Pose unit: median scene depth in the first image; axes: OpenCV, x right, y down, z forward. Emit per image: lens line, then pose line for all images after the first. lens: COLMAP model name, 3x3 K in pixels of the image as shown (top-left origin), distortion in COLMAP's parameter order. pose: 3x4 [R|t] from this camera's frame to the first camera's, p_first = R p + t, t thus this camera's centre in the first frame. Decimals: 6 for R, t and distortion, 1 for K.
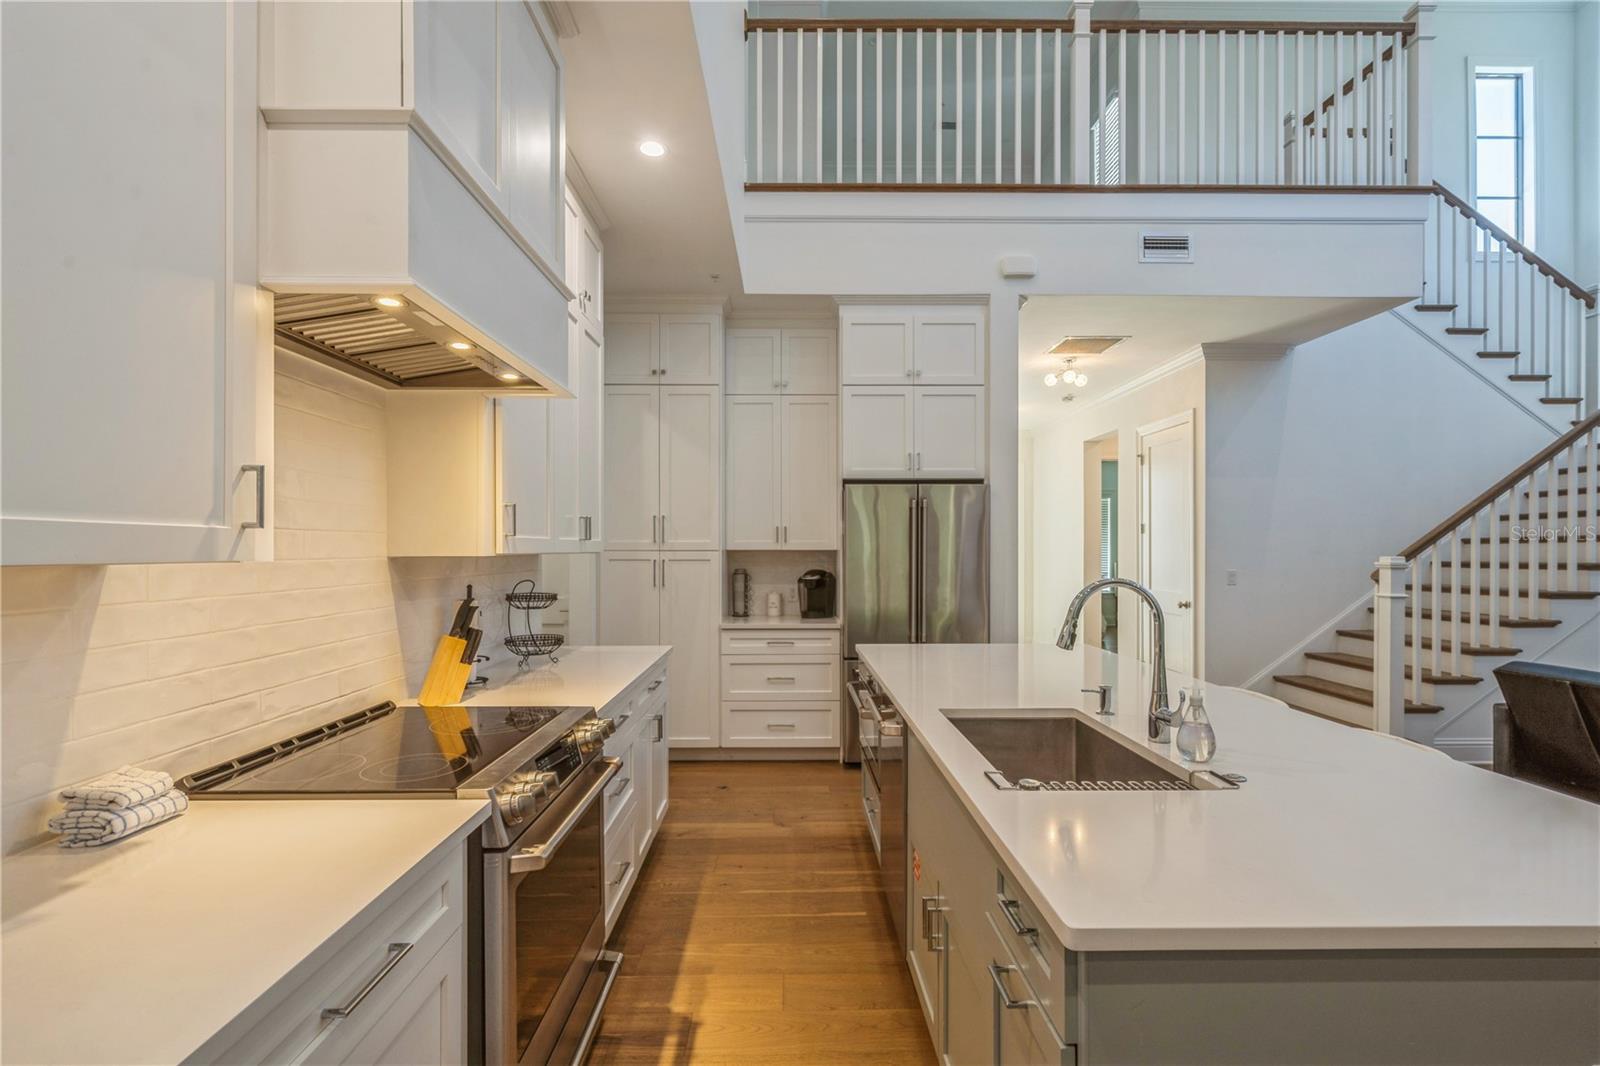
lens RADIAL K [[774.1, 0, 813.9], [0, 774.1, 530.8], [0, 0, 1]] dist [0.013532, 0.002343]
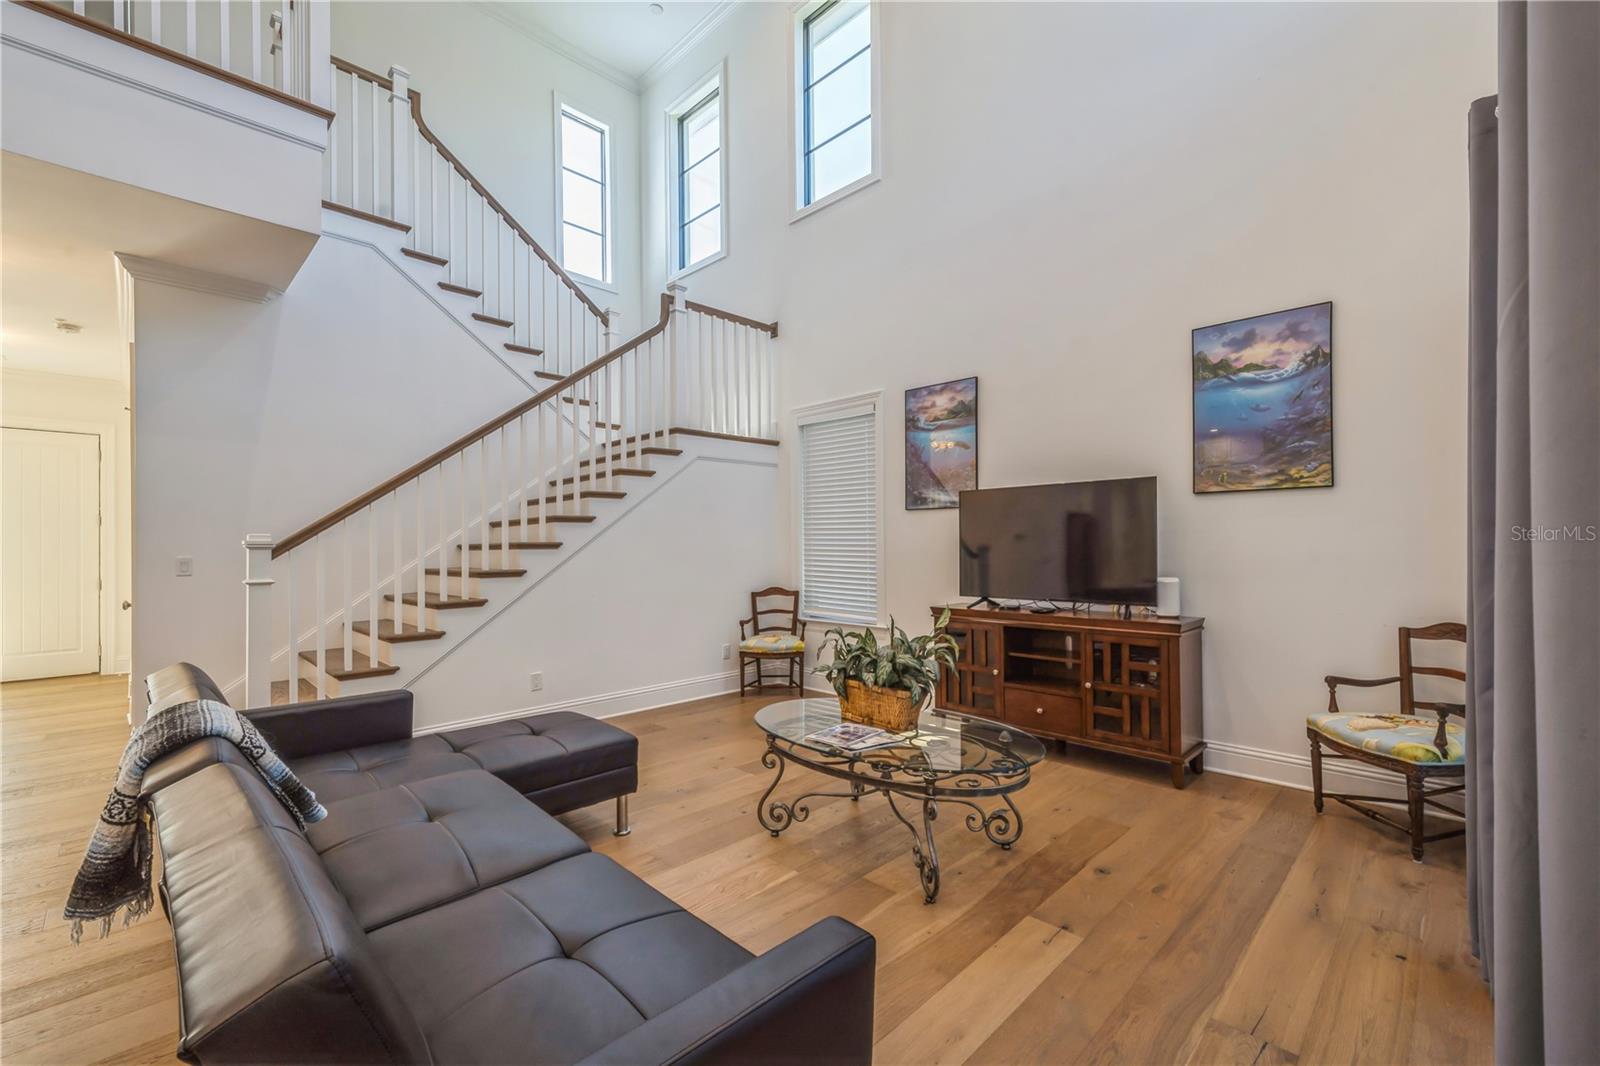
lens RADIAL K [[672.4, 0, 793.6], [0, 672.4, 538.9], [0, 0, 1]] dist [0.011106, 0.001048]
pose [[0.738688, 0.003016, 0.674040, 0.658354], [-0.007806, 0.999961, 0.004080, 0.030453], [-0.674002, -0.008275, 0.738683, 0.097215]]
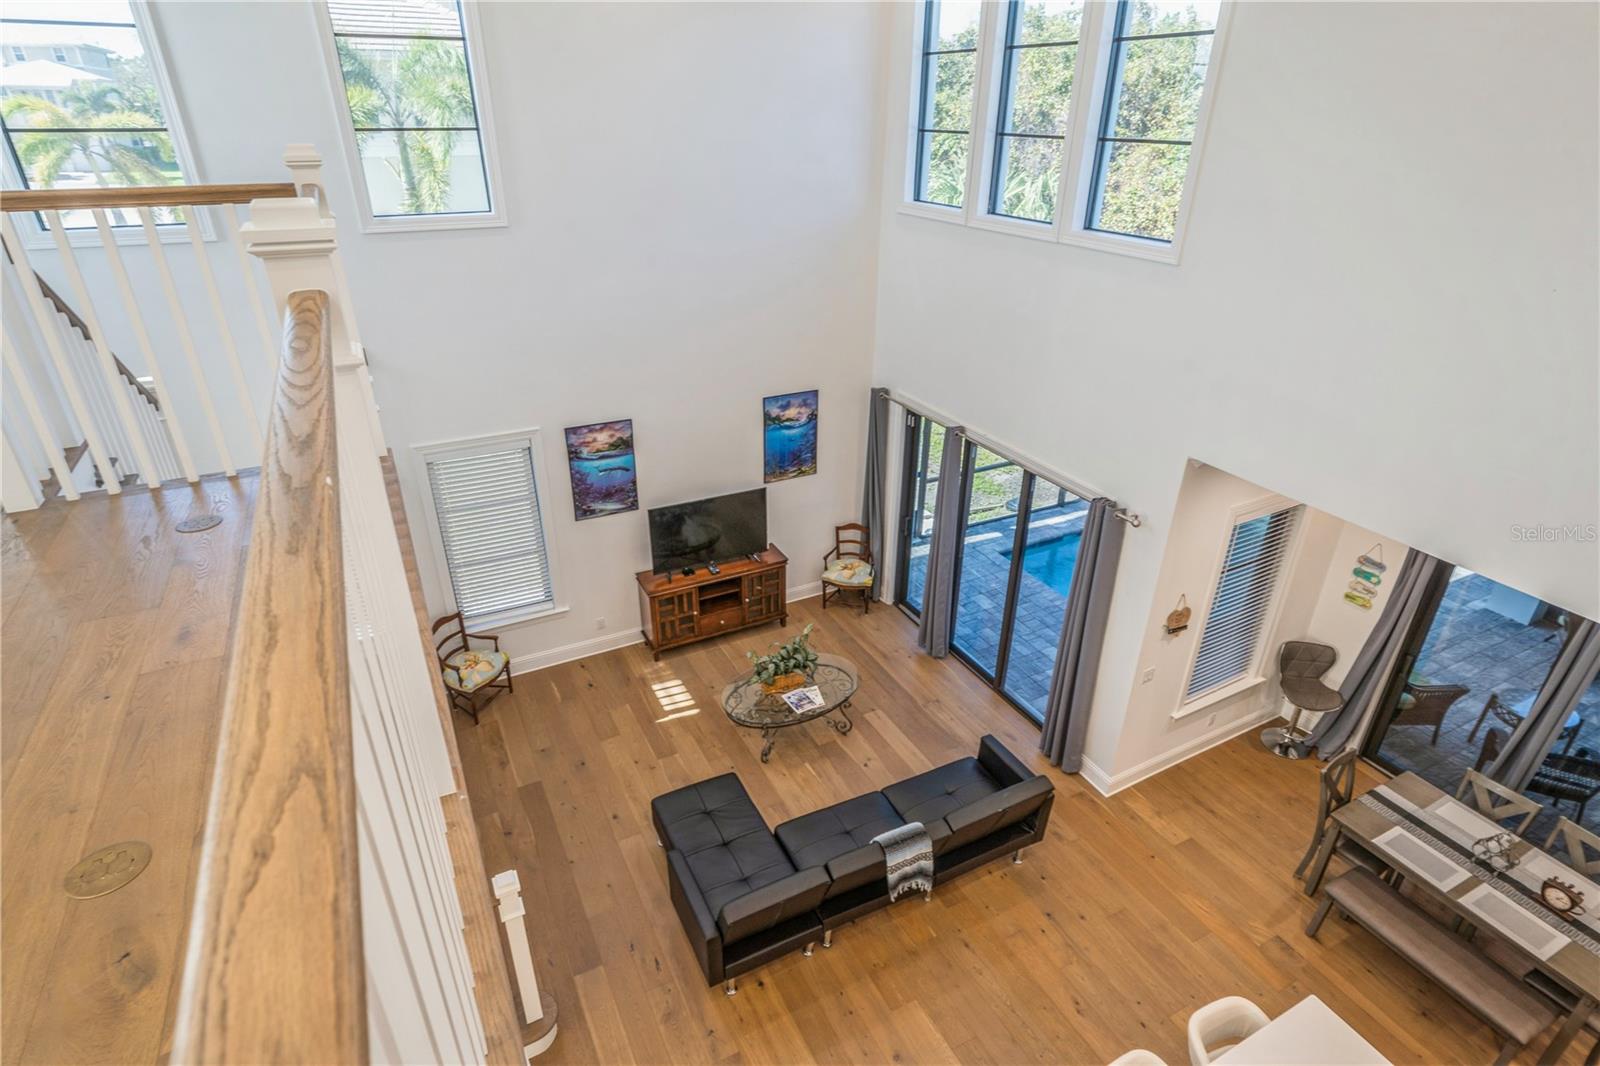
lens RADIAL K [[881.3, 0, 794.6], [0, 881.3, 517.7], [0, 0, 1]] dist [0.006726, 0.002096]
pose [[-0.414601, -0.405122, 0.814851, -0.036779], [-0.024043, 0.900001, 0.435224, -0.744840], [-0.909686, 0.160853, -0.382882, 0.998954]]
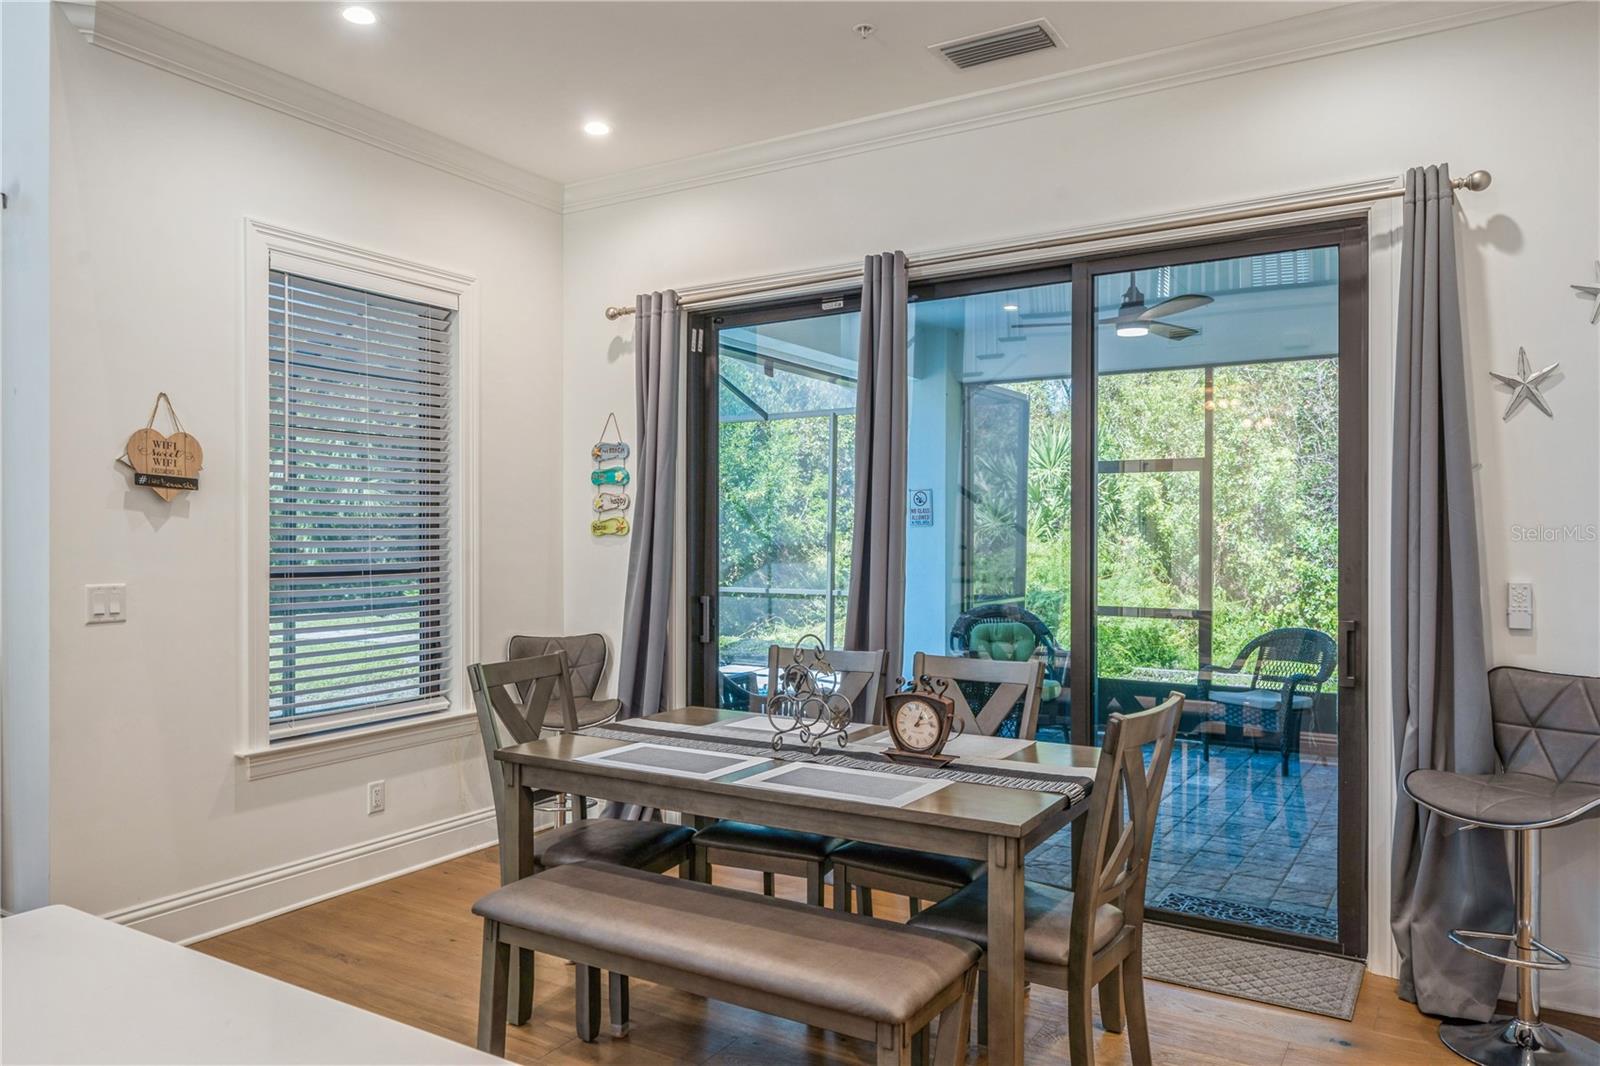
lens RADIAL K [[1088.2, 0, 793.9], [0, 1088.2, 541.6], [0, 0, 1]] dist [-0.000570, 0.003748]
pose [[-0.820711, -0.003133, 0.571334, -0.001918], [-0.012869, 0.999833, -0.013003, 0.013395], [-0.571198, -0.018025, -0.820614, 0.342788]]
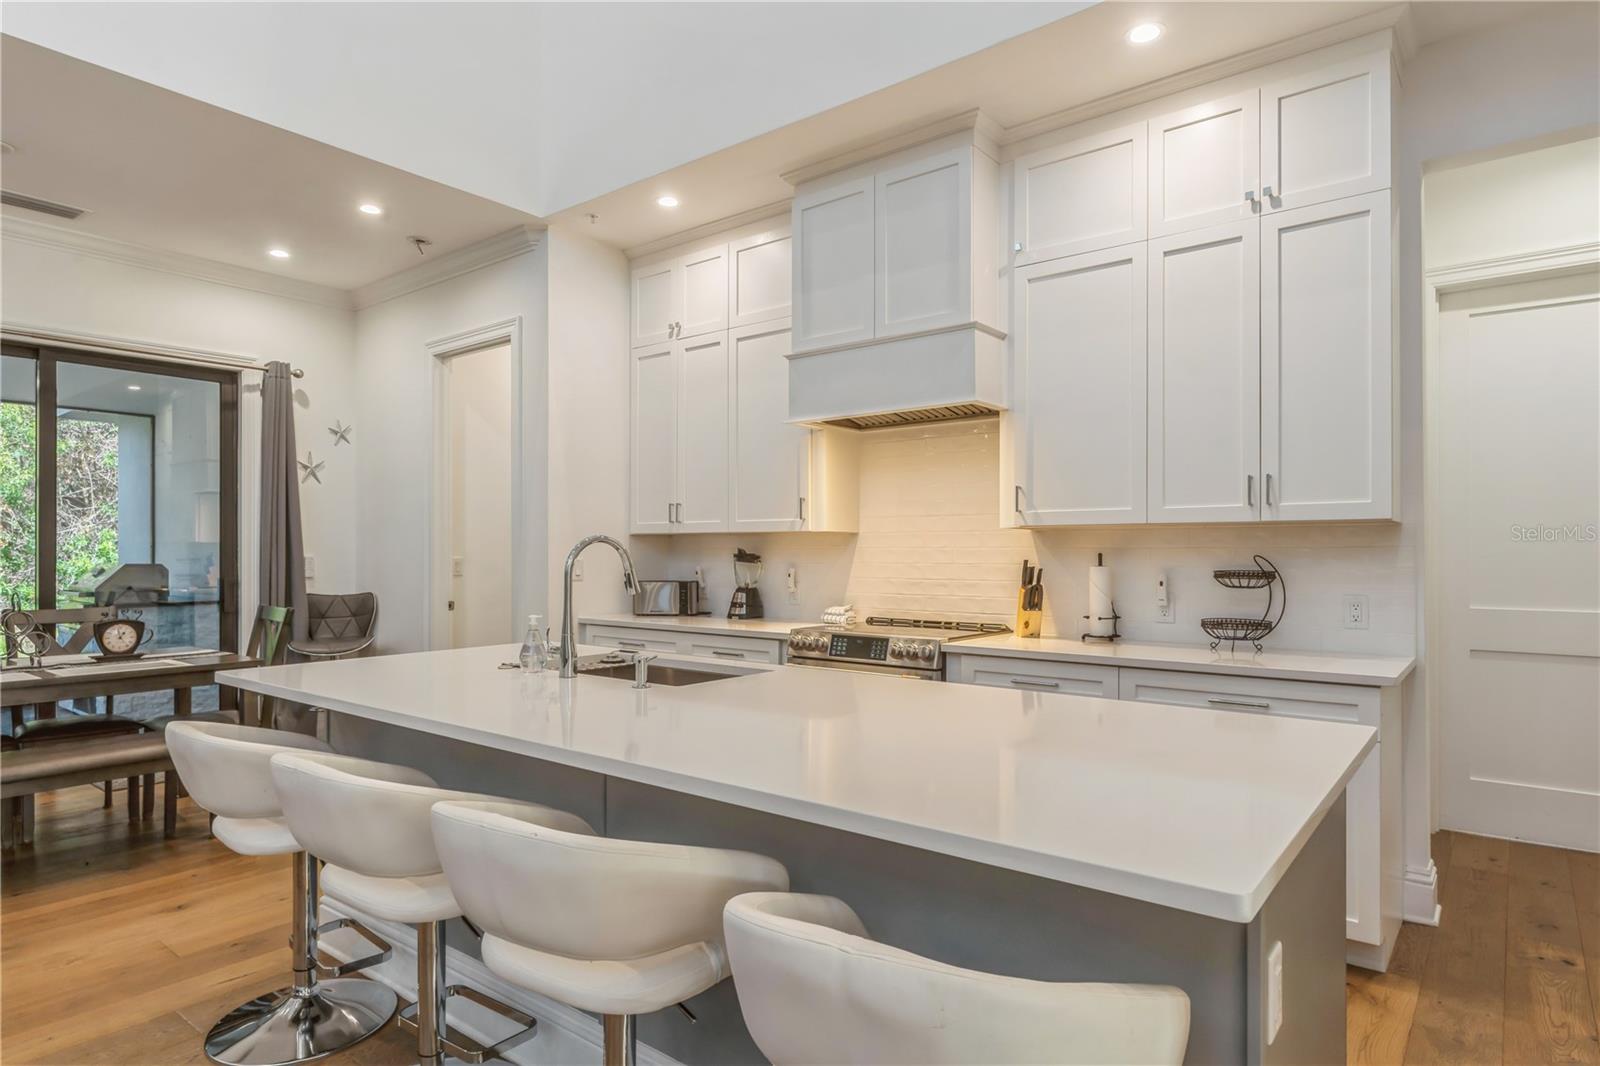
lens RADIAL K [[909.9, 0, 790.9], [0, 909.9, 548.6], [0, 0, 1]] dist [0.009128, -0.000111]
pose [[-0.670071, -0.002973, -0.742291, 0.473869], [0.014221, 0.999757, -0.016841, 0.042448], [0.742161, -0.021840, -0.669866, 0.841380]]
